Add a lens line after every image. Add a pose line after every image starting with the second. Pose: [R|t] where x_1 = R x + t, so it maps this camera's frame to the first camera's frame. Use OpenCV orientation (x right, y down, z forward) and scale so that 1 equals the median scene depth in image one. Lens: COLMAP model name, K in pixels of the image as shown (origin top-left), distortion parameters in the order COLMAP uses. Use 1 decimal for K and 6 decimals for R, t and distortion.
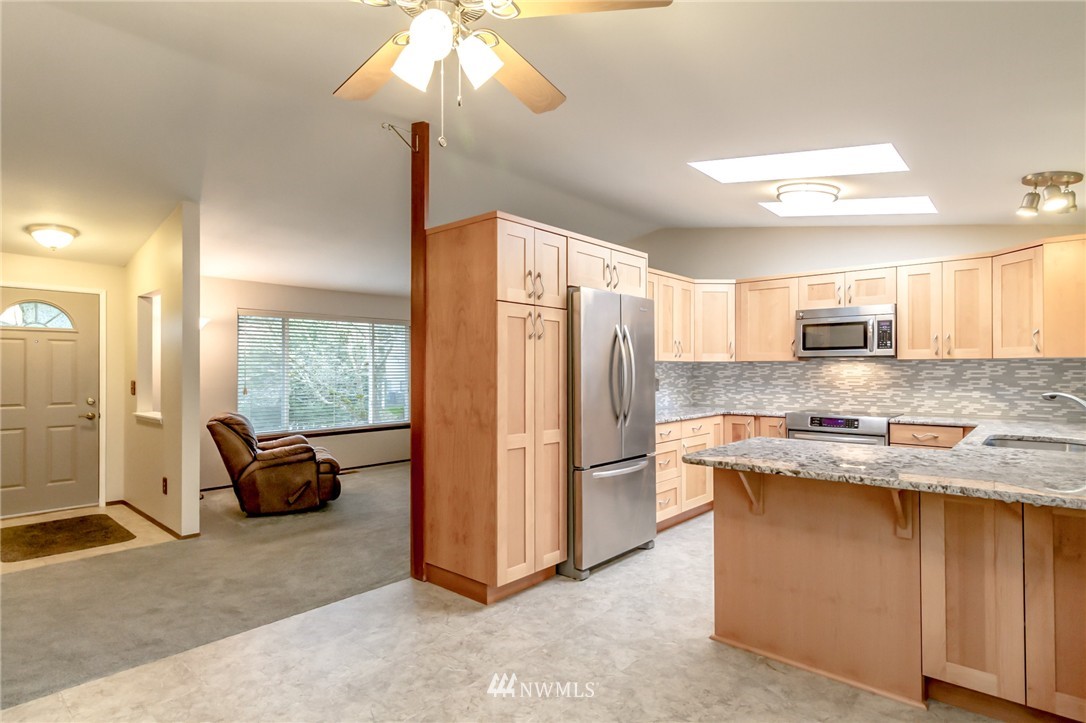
lens RADIAL K [[560.6, 0, 542.9], [0, 560.6, 367.1], [0, 0, 1]] dist [-0.003587, -0.000392]
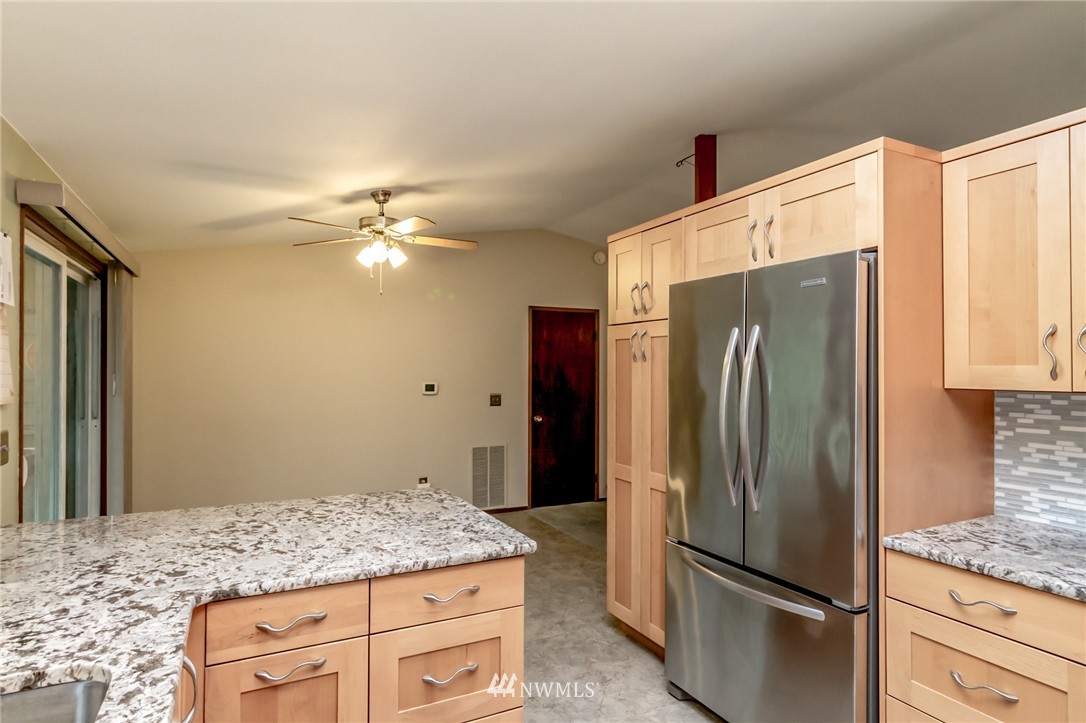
lens RADIAL K [[593.2, 0, 538.9], [0, 593.2, 362.1], [0, 0, 1]] dist [0.002428, 0.003532]
pose [[-0.368384, -0.010619, -0.929613, 0.666445], [0.002108, 0.999923, -0.012258, -0.028147], [0.929671, -0.006475, -0.368333, 0.890125]]
